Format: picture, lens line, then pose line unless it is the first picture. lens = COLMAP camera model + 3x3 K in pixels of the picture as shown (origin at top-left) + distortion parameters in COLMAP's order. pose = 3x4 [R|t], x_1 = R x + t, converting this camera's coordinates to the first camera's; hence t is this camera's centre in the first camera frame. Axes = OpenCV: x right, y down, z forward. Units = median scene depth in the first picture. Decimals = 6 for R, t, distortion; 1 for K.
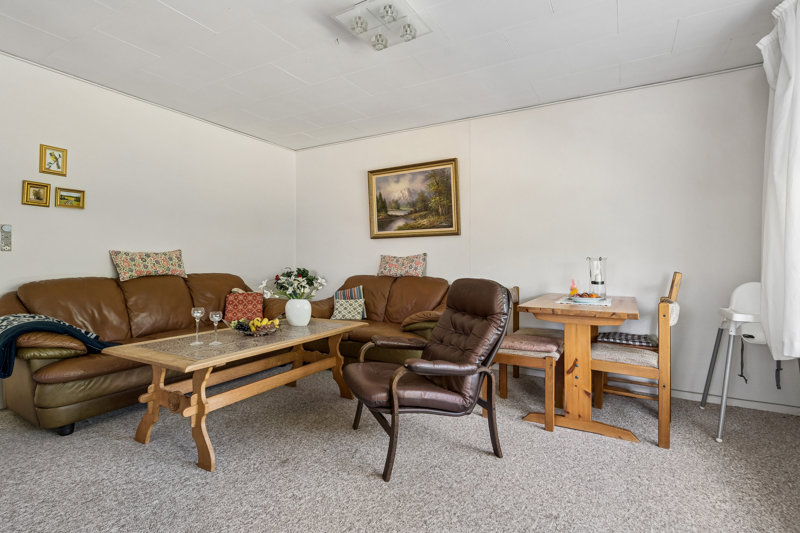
lens RADIAL K [[384.3, 0, 401.3], [0, 384.3, 260.6], [0, 0, 1]] dist [-0.004362, -0.000325]
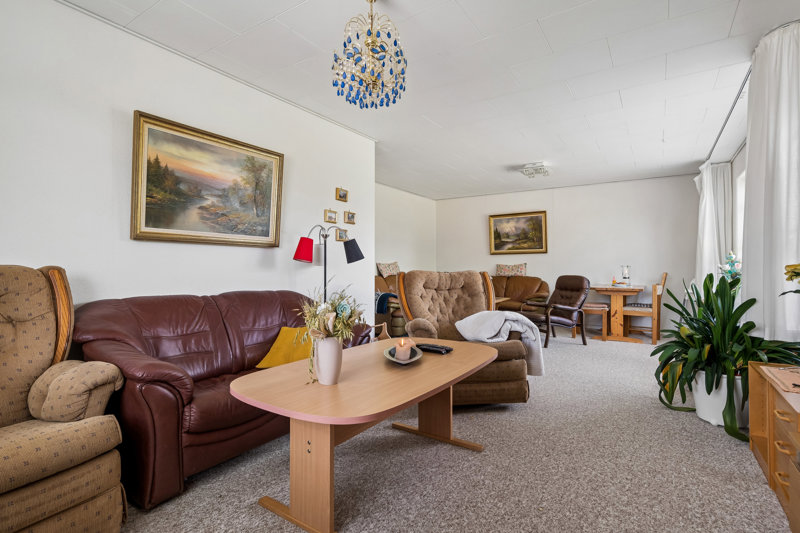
lens RADIAL K [[384.3, 0, 398.9], [0, 384.3, 268.5], [0, 0, 1]] dist [-0.004362, -0.000325]
pose [[0.997667, -0.002647, -0.068223, -0.407370], [0.003167, 0.999967, 0.007511, -0.010048], [0.068201, -0.007710, 0.997642, -0.819029]]
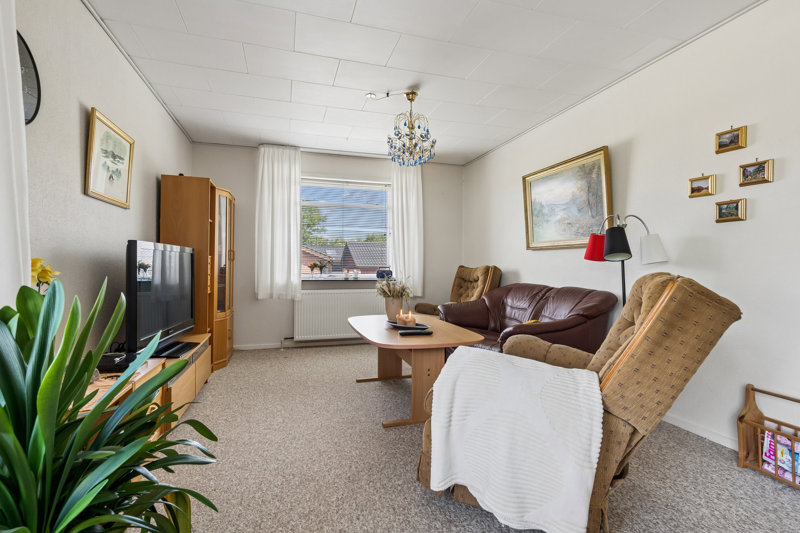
lens RADIAL K [[384.3, 0, 400.3], [0, 384.3, 267.4], [0, 0, 1]] dist [-0.004362, -0.000325]
pose [[-0.681380, -0.005647, -0.731908, 0.584028], [-0.006224, 0.999979, -0.001921, 0.004943], [0.731903, 0.003247, -0.681401, 1.084649]]
